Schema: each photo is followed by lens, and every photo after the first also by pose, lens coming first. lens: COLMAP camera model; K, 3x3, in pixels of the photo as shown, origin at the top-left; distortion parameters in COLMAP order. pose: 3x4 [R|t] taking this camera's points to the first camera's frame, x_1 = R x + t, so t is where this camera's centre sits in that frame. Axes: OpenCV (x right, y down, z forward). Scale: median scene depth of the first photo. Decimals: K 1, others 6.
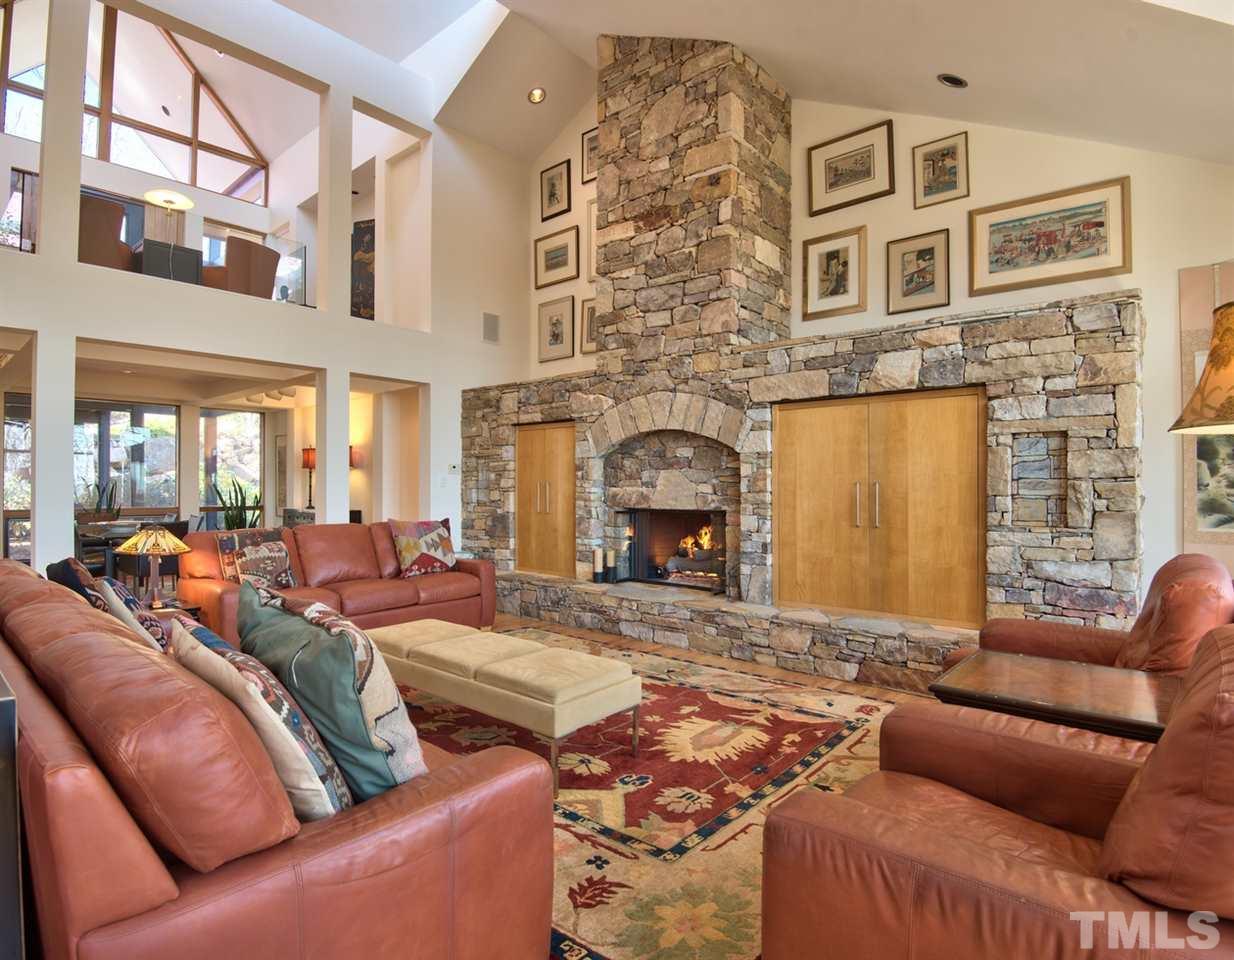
lens RADIAL K [[663.1, 0, 618.5], [0, 663.1, 484.9], [0, 0, 1]] dist [-0.025974, -0.007022]
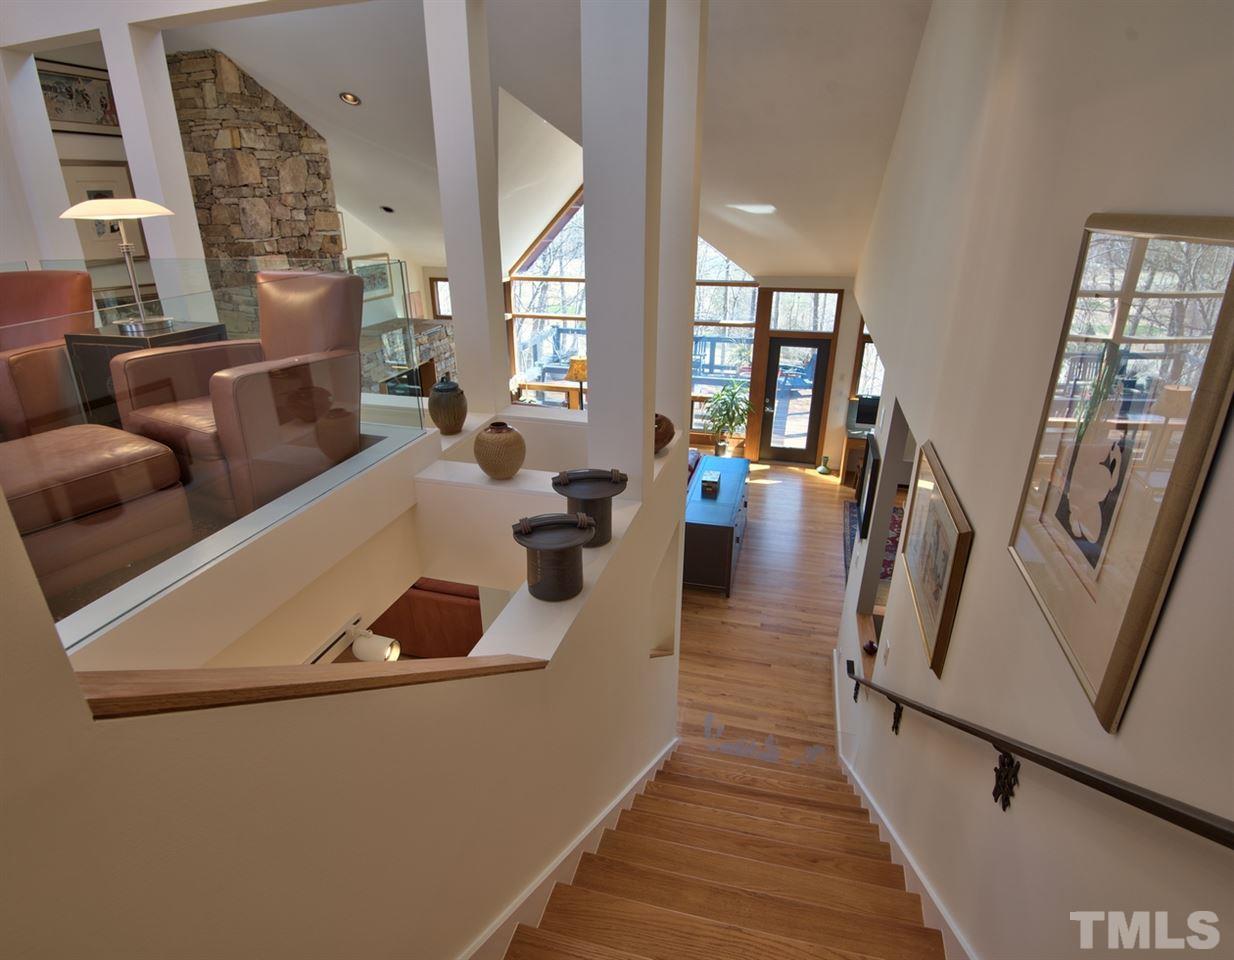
lens RADIAL K [[663.1, 0, 623.2], [0, 663.1, 473.5], [0, 0, 1]] dist [-0.025974, -0.007022]
pose [[-0.416323, -0.344389, 0.841470, -1.509769], [-0.006819, 0.926645, 0.375875, -0.520578], [-0.909191, 0.150748, -0.388132, 1.030630]]
